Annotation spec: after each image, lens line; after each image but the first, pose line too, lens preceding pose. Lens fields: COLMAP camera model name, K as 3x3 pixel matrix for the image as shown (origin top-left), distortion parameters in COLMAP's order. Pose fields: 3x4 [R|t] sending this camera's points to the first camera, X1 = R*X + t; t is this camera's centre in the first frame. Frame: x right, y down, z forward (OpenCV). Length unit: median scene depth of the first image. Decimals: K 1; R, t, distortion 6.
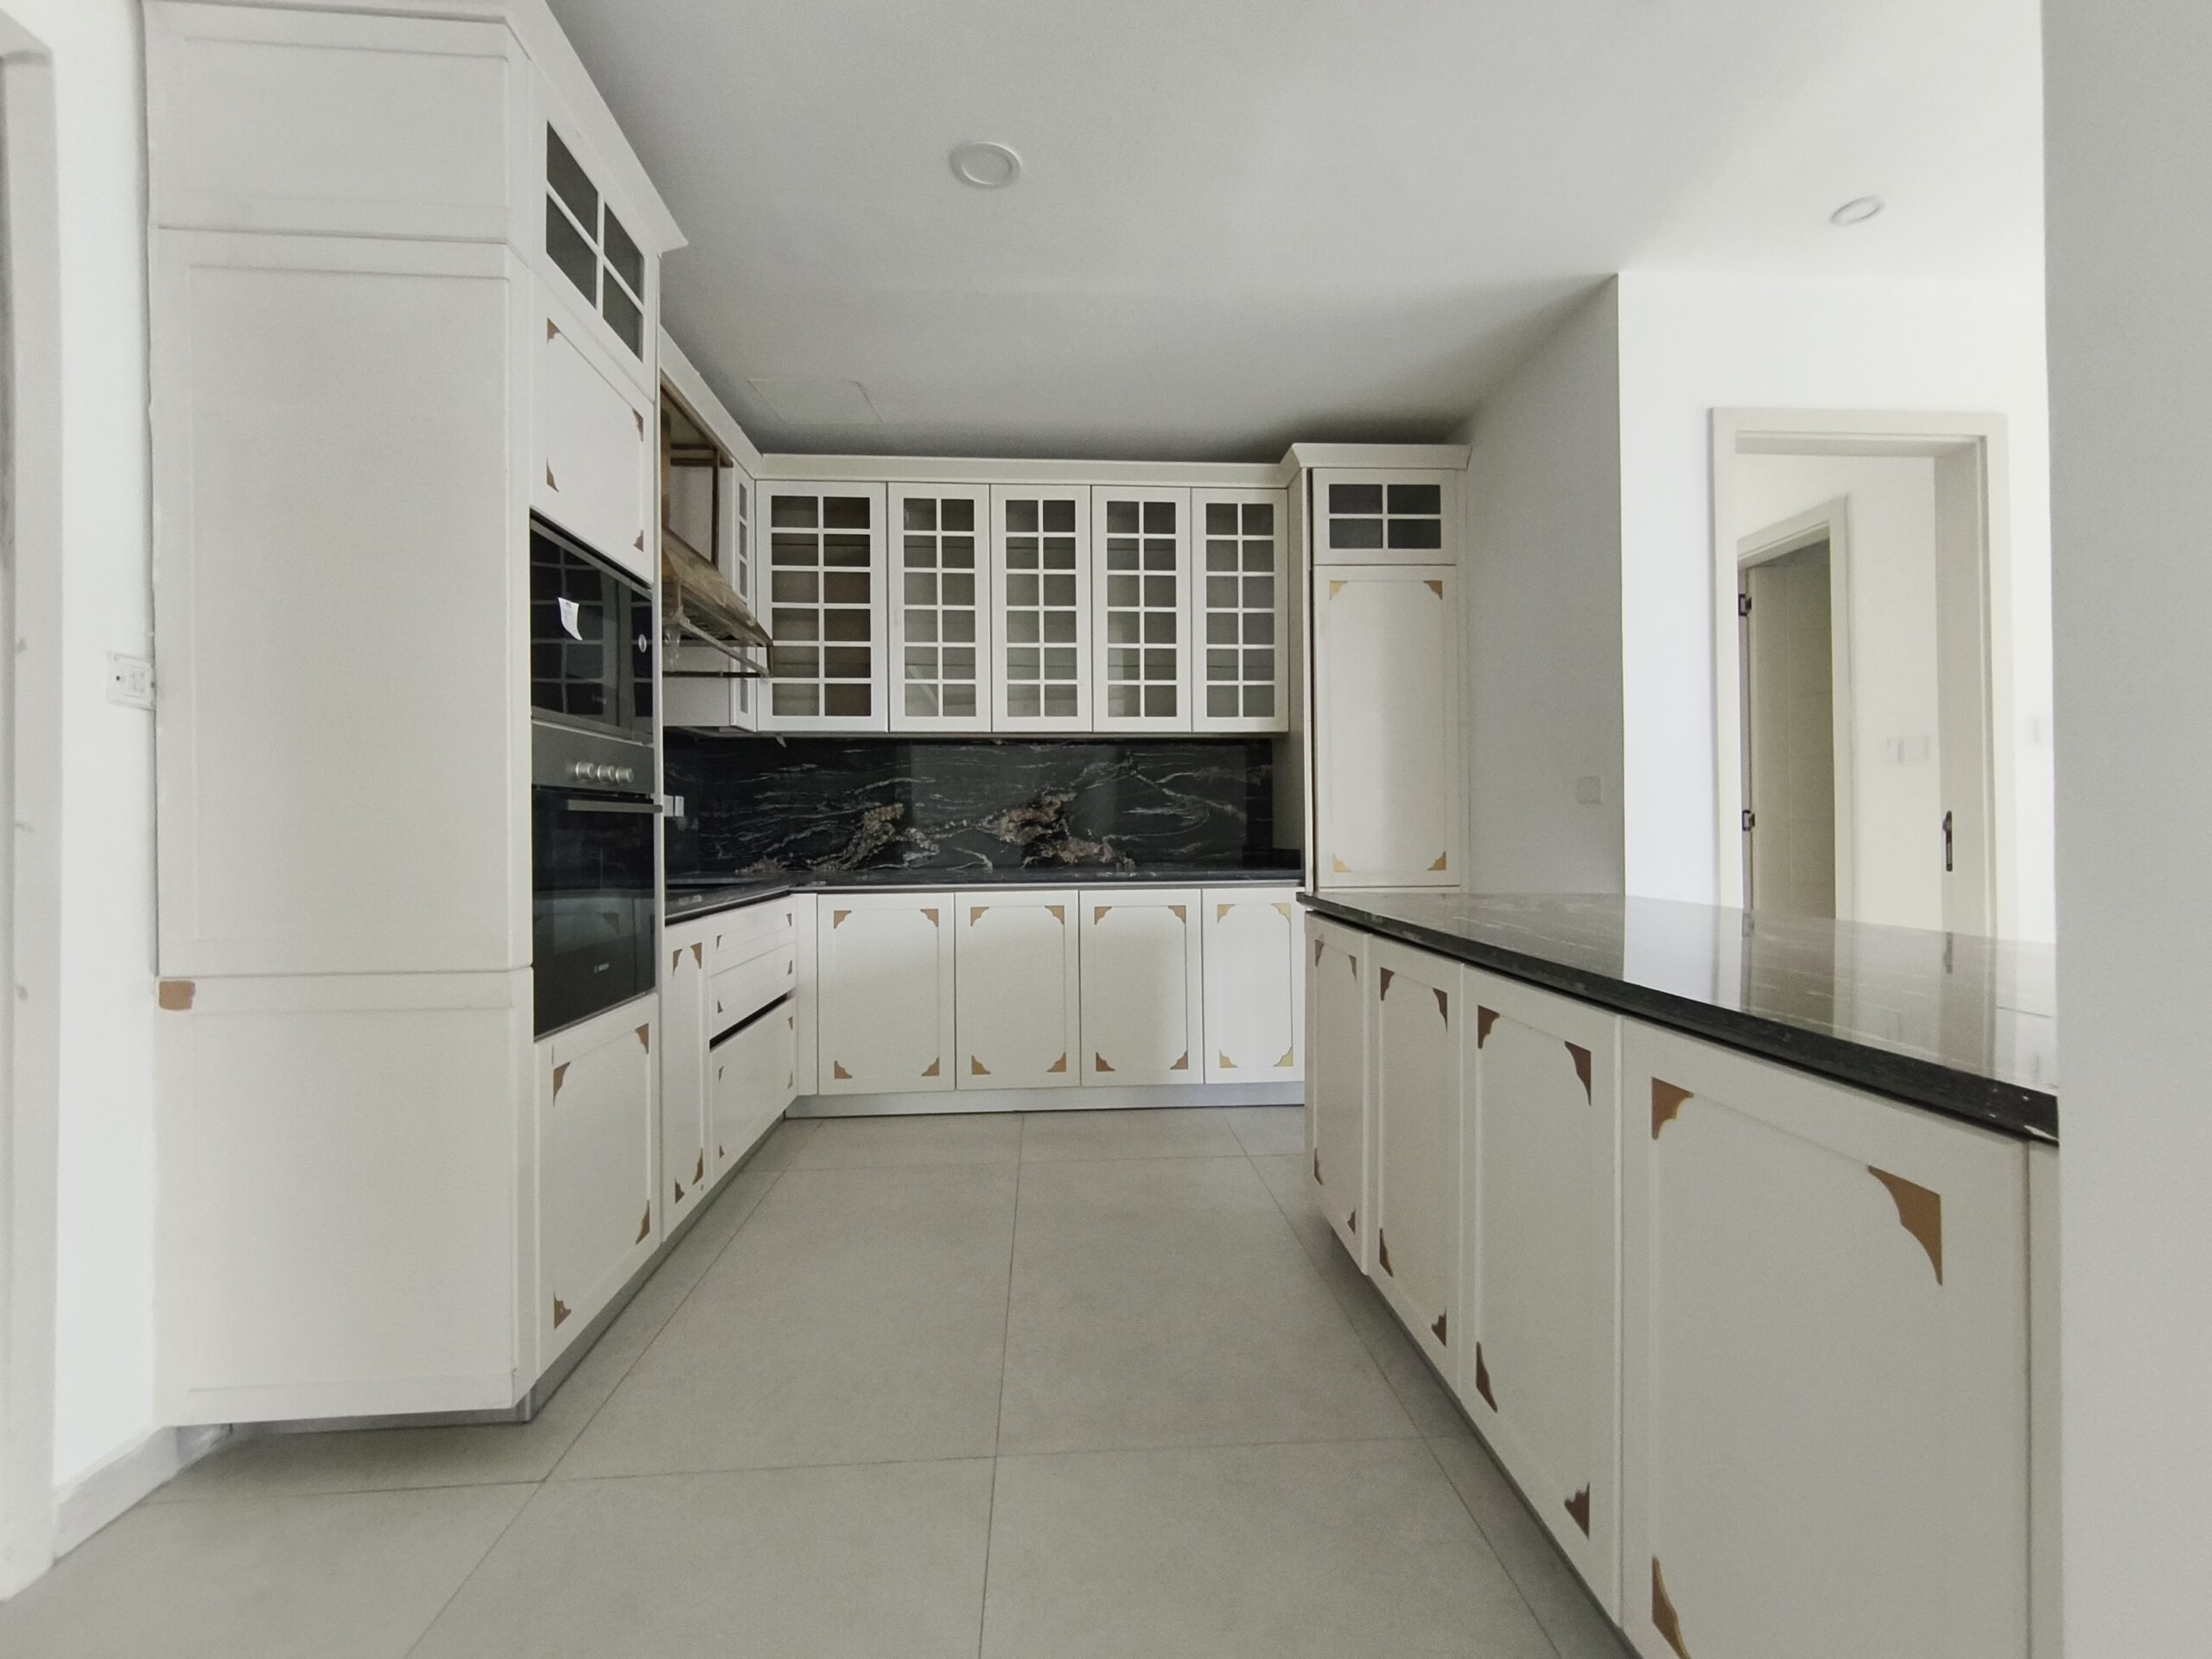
lens RADIAL K [[956.6, 0, 1096.0], [0, 956.6, 821.9], [0, 0, 1]] dist [0.000691, -0.000263]
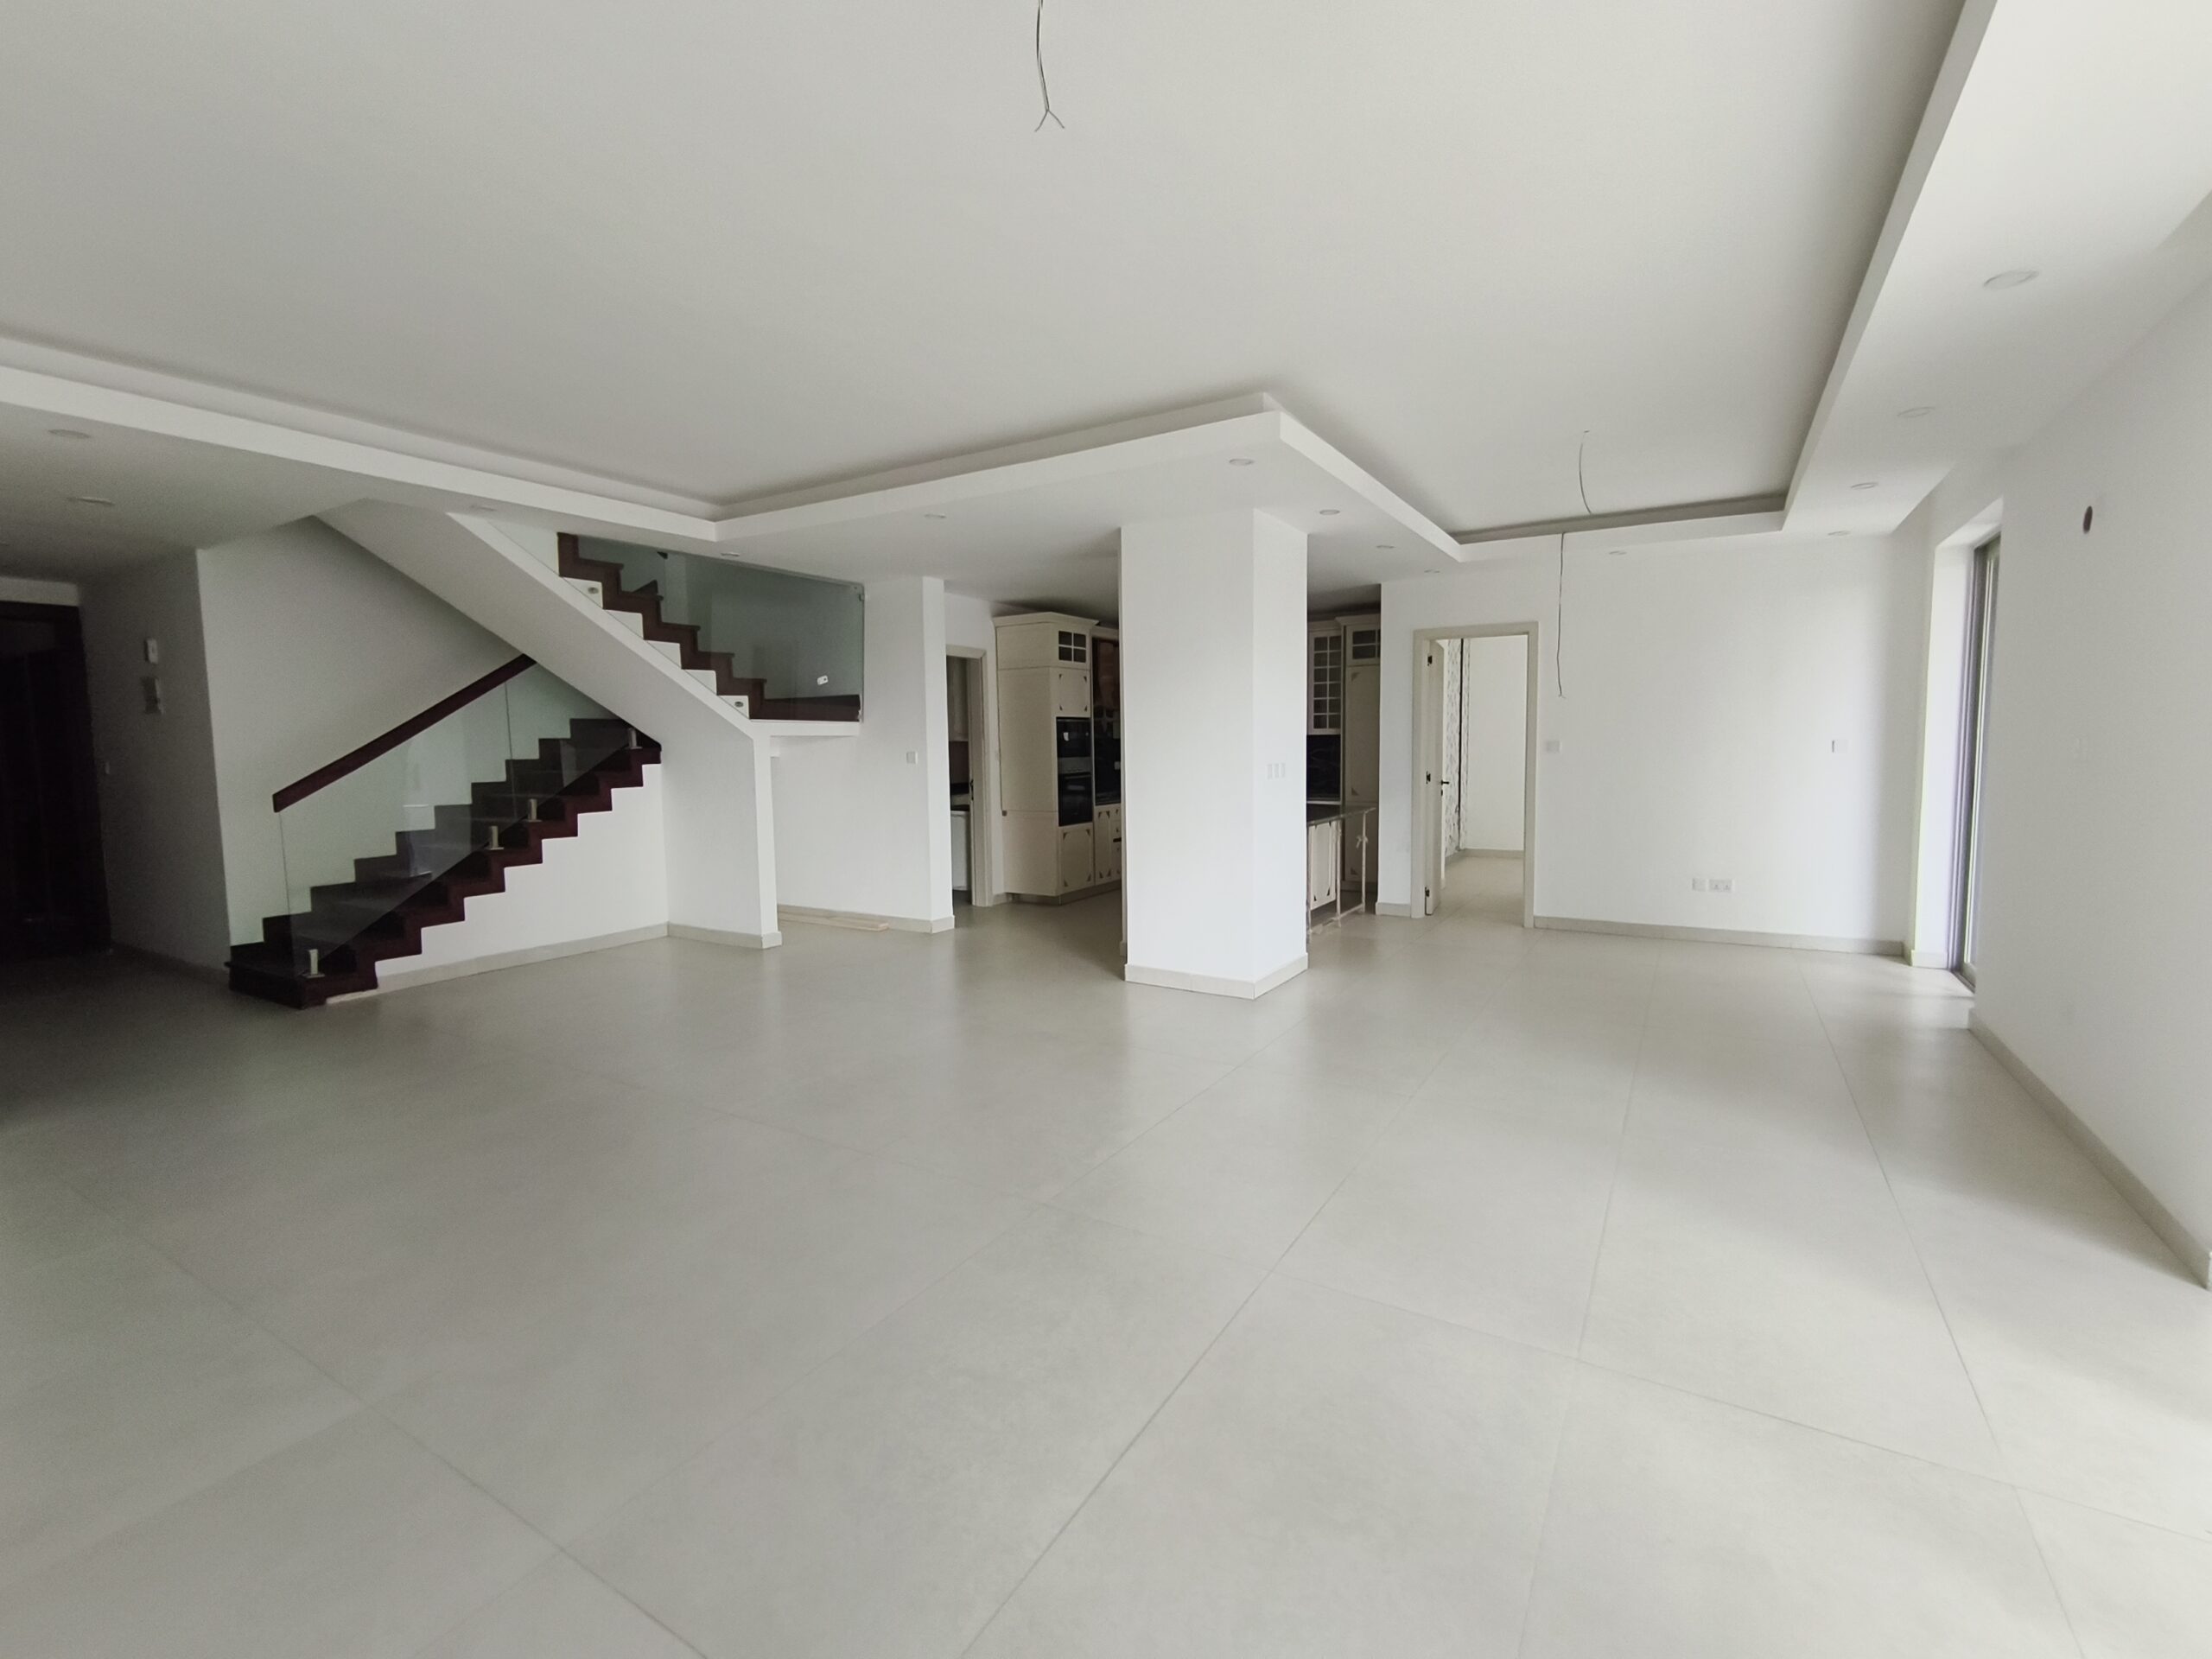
lens RADIAL K [[956.6, 0, 1096.0], [0, 956.6, 821.9], [0, 0, 1]] dist [0.000691, -0.000263]
pose [[0.817165, 0.036302, -0.575260, 1.850418], [0.015911, 0.996214, 0.085469, -0.160579], [0.576185, -0.078995, 0.813493, -2.233473]]
